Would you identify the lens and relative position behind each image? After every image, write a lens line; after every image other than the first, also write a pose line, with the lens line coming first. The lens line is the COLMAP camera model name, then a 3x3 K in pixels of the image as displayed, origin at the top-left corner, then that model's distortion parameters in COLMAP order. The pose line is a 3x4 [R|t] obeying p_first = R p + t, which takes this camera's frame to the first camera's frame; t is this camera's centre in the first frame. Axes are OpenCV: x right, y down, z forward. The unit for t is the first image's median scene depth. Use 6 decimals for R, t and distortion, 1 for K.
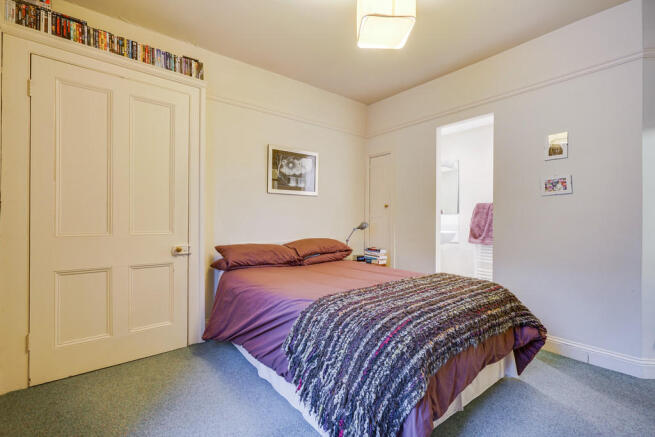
lens RADIAL K [[297.5, 0, 328.1], [0, 297.5, 217.9], [0, 0, 1]] dist [-0.000135, 0.000157]
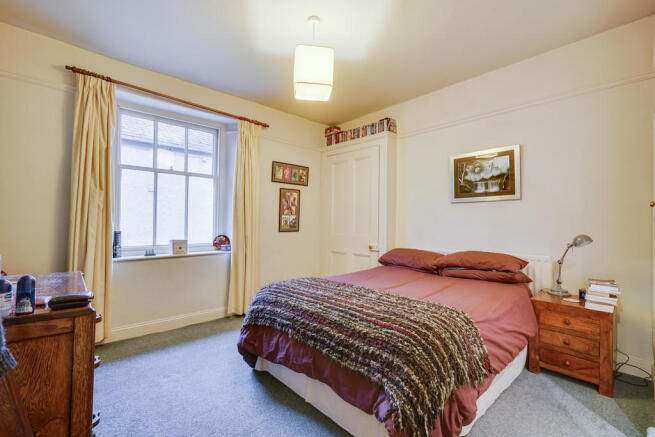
lens RADIAL K [[297.5, 0, 328.5], [0, 297.5, 219.5], [0, 0, 1]] dist [-0.000135, 0.000157]
pose [[0.064016, -0.019923, -0.997750, 0.810591], [-0.000930, 0.999799, -0.020024, -0.006086], [0.997948, 0.002210, 0.063985, 0.520477]]
